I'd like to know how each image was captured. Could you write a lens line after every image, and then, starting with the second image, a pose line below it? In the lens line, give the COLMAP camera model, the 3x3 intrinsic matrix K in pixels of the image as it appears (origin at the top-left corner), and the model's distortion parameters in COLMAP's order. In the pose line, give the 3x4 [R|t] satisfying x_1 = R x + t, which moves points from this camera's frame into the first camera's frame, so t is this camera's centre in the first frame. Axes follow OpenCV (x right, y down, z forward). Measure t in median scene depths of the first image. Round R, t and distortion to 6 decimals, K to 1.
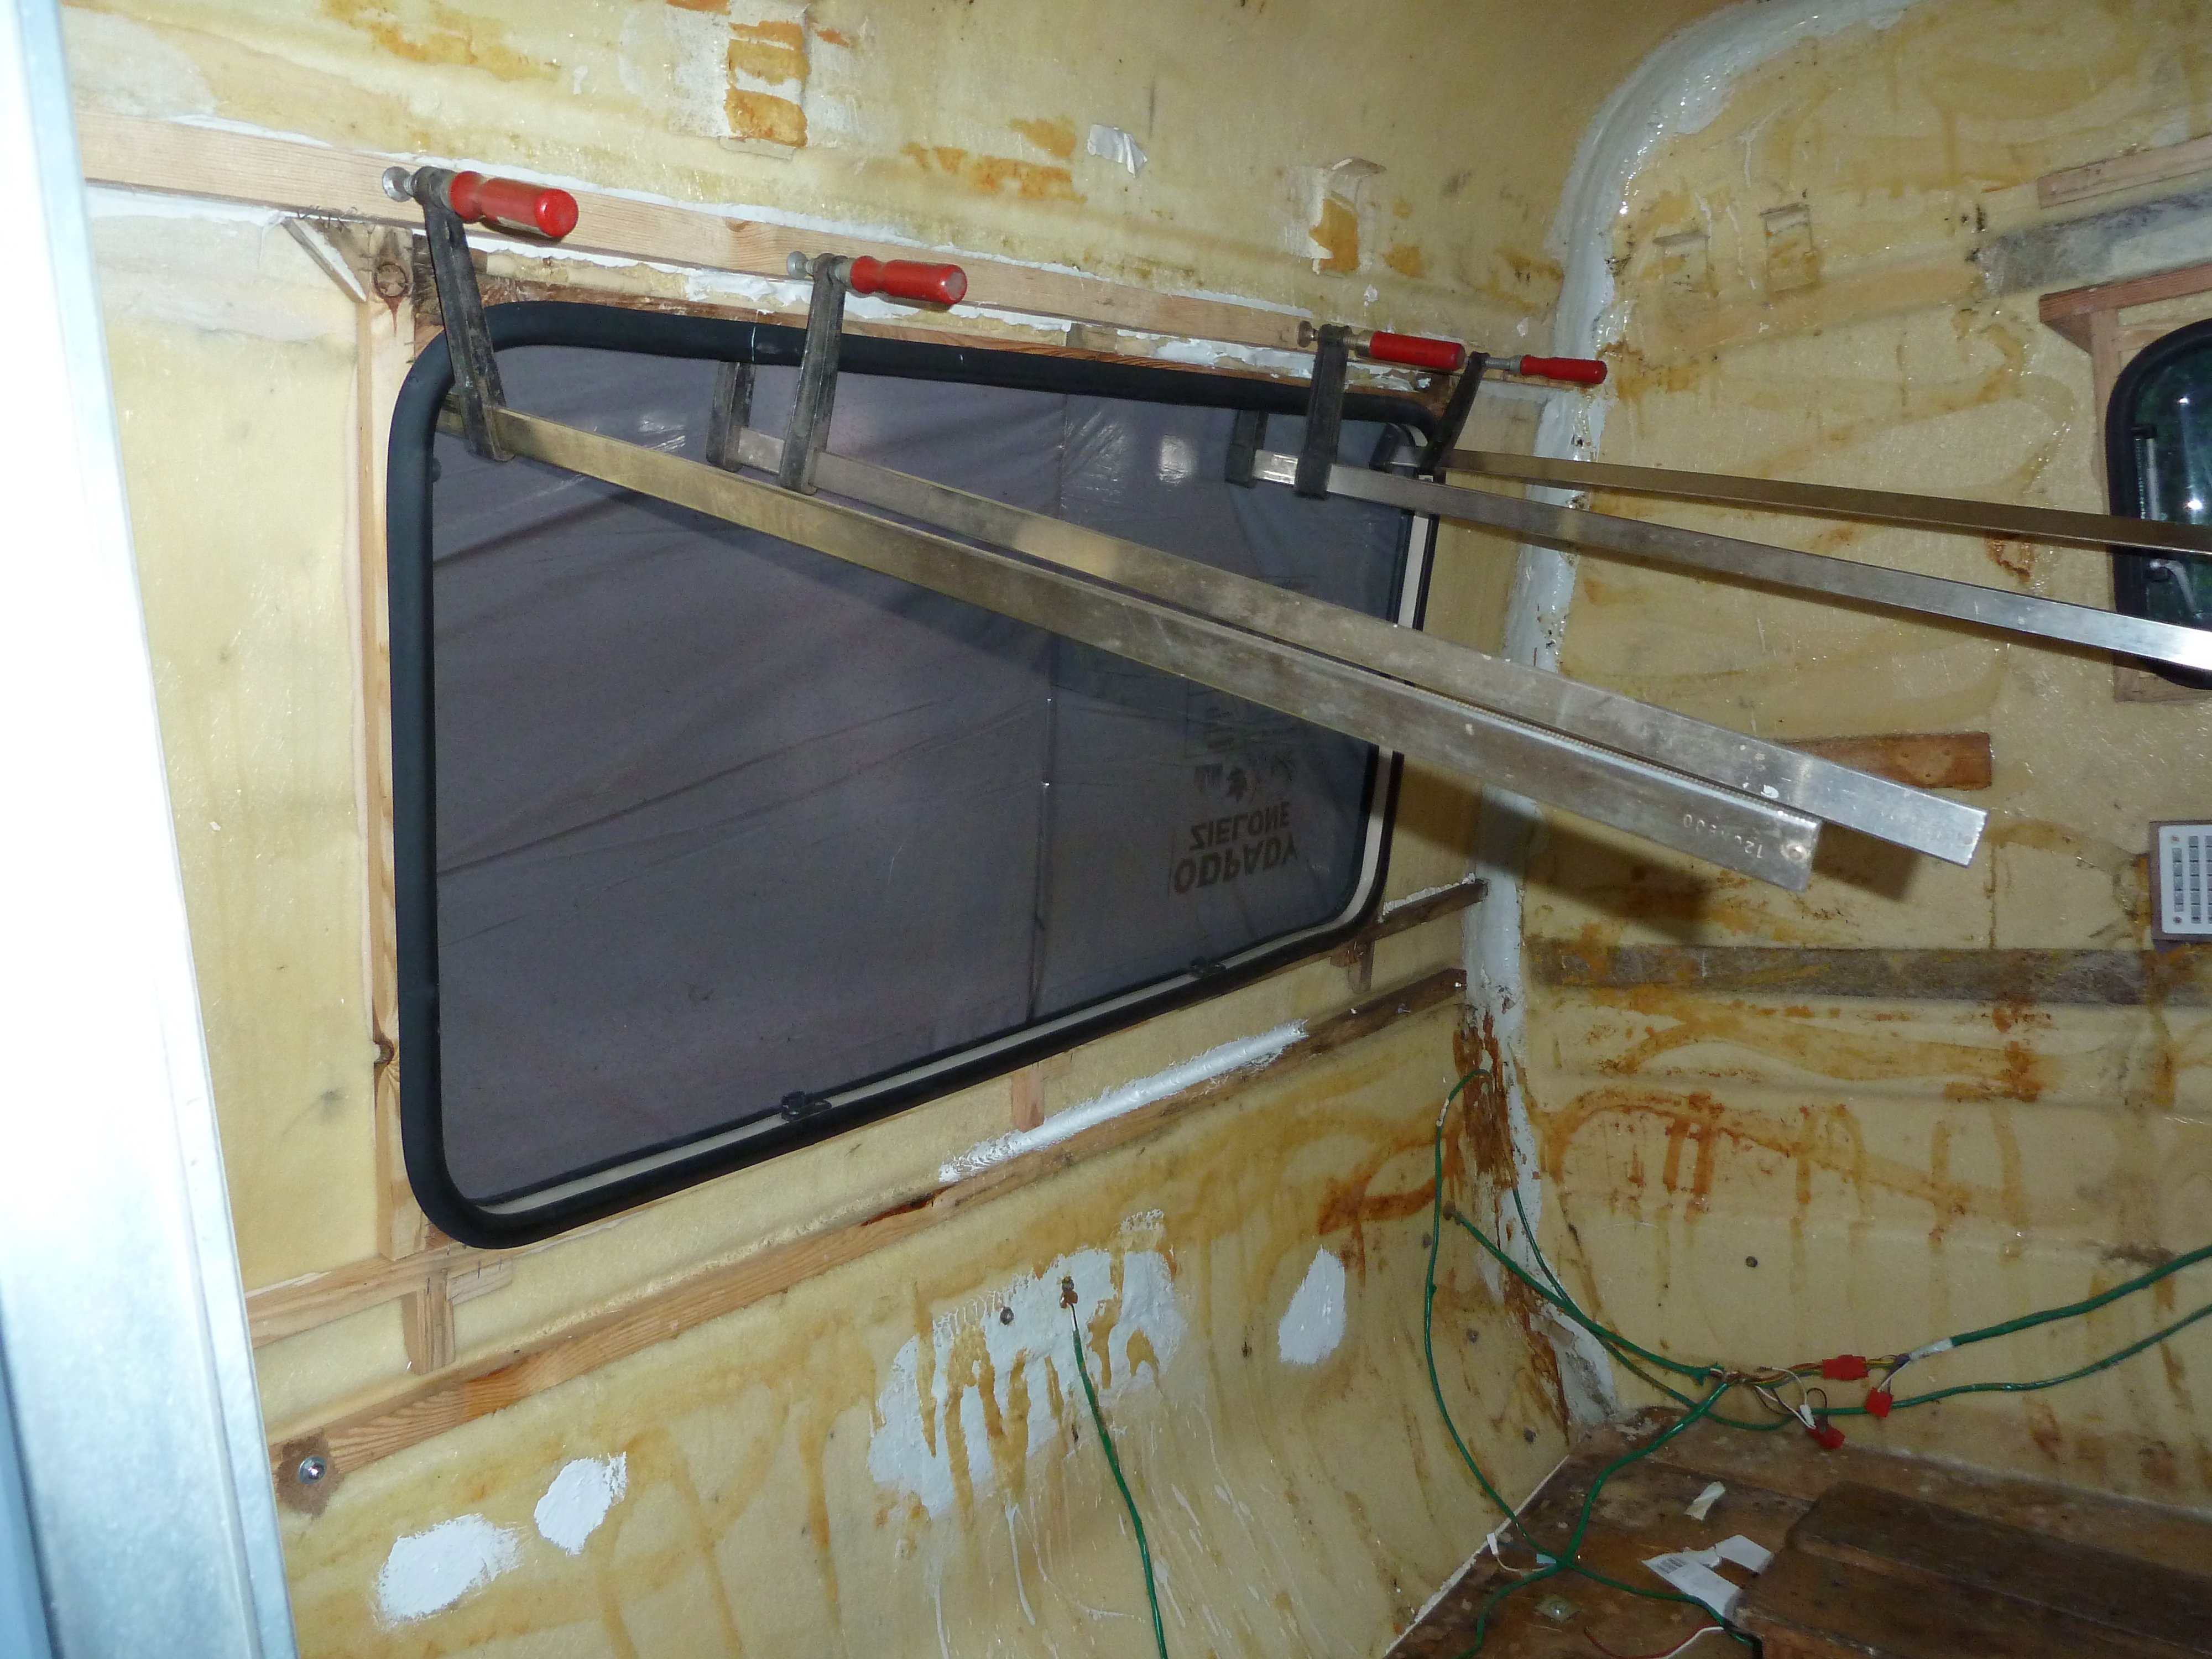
lens RADIAL K [[1632.3, 0, 1150.1], [0, 1632.3, 847.7], [0, 0, 1]] dist [-0.034148, -0.002752]
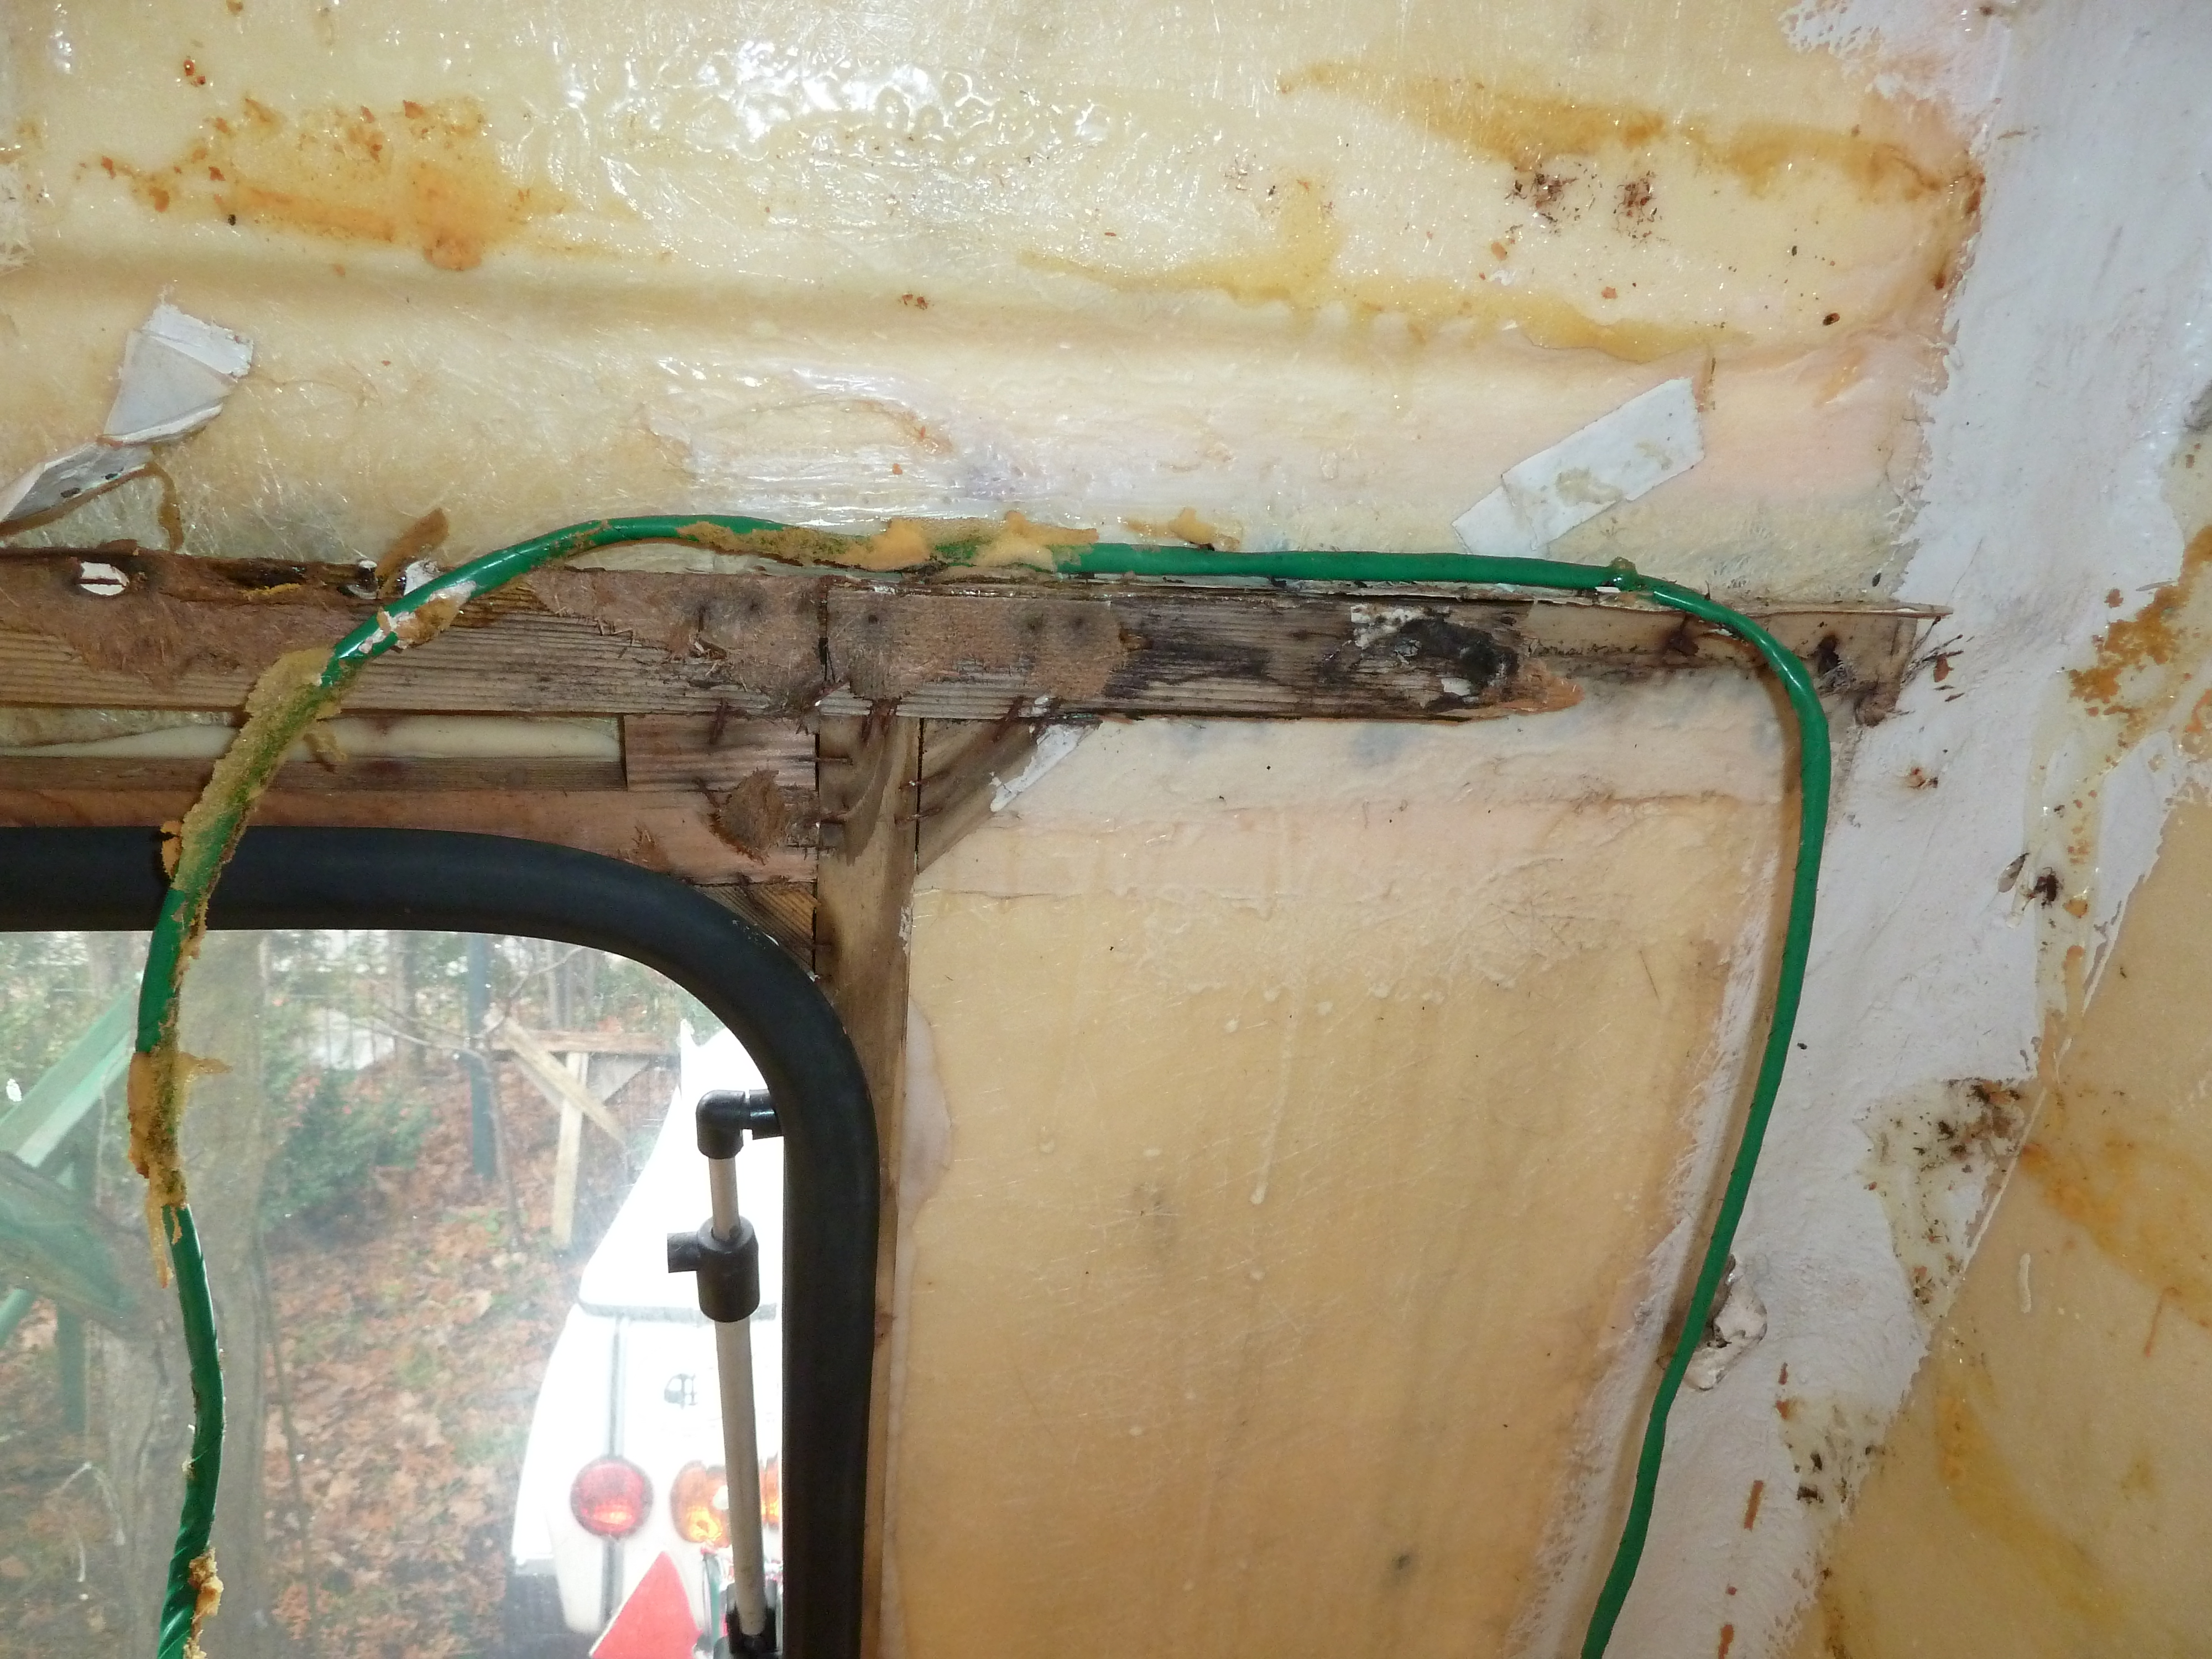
lens RADIAL K [[1629.6, 0, 1124.7], [0, 1629.6, 828.4], [0, 0, 1]] dist [-0.029484, -0.002113]
pose [[0.767932, 0.265960, -0.582706, 0.347213], [-0.190165, 0.963370, 0.189090, -0.323685], [0.611652, -0.034398, 0.790379, 0.856650]]
